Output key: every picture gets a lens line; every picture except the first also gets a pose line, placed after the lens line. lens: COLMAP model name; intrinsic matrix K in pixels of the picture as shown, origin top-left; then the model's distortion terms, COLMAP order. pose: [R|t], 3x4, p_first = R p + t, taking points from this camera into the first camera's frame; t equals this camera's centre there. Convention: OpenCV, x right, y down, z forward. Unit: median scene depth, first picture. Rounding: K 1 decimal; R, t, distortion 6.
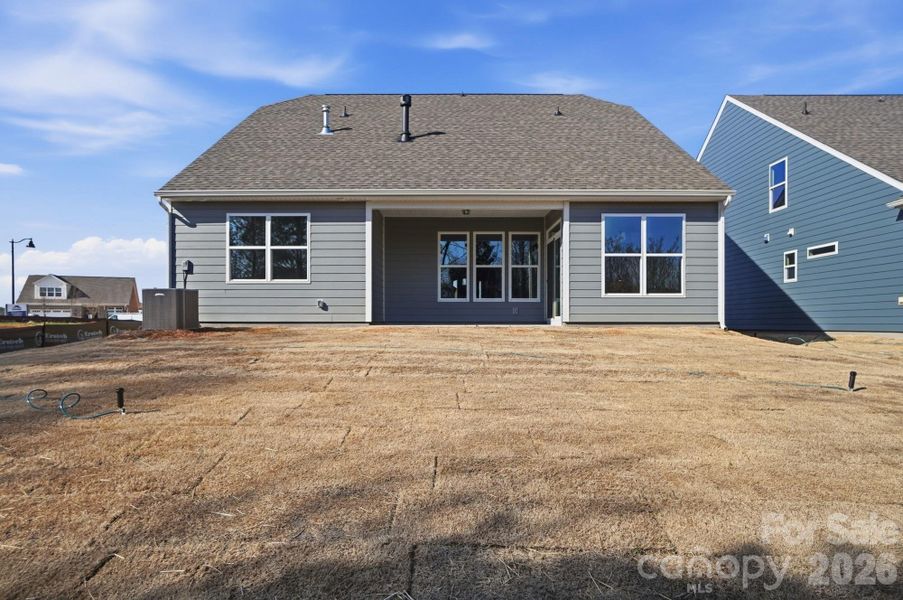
lens RADIAL K [[432.5, 0, 451.5], [0, 432.5, 300.0], [0, 0, 1]] dist [-0.064922, 0.025791]
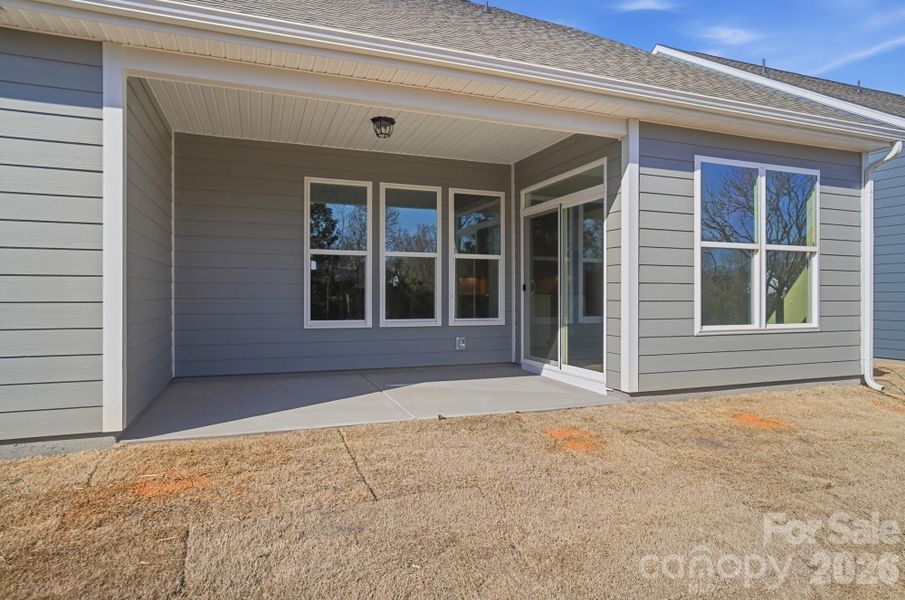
lens RADIAL K [[570.9, 0, 484.8], [0, 570.9, 297.8], [0, 0, 1]] dist [-0.016296, 0.002108]
pose [[0.941938, 0.006858, 0.335718, -0.071713], [-0.010810, 0.999892, 0.009906, -0.049449], [-0.335614, -0.012960, 0.941910, 0.488134]]
